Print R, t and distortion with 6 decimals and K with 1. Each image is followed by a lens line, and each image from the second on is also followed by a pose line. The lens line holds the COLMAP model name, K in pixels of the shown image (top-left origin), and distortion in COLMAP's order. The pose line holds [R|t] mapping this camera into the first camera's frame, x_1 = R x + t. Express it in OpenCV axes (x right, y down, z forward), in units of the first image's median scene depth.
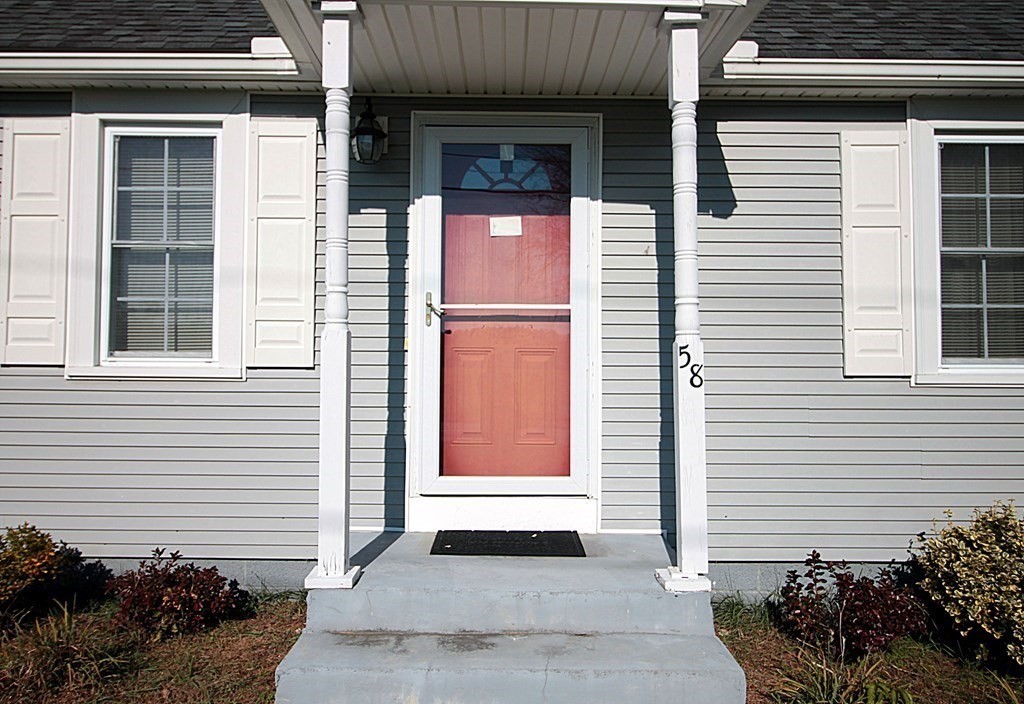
lens RADIAL K [[745.9, 0, 512.0], [0, 745.9, 352.0], [0, 0, 1]] dist [0.003372, 0.001191]
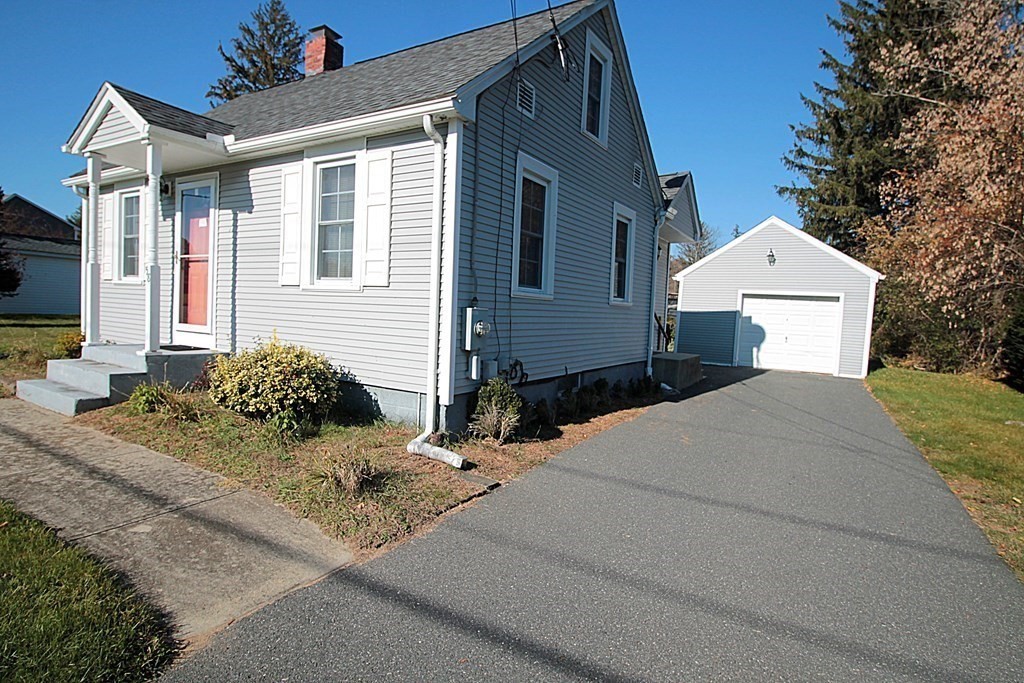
lens RADIAL K [[550.1, 0, 510.7], [0, 550.1, 332.2], [0, 0, 1]] dist [0.000871, -0.018500]
pose [[0.847765, 0.053279, -0.527689, 0.894928], [-0.005241, 0.995734, 0.092117, 0.007891], [0.530346, -0.075328, 0.844428, 0.003257]]
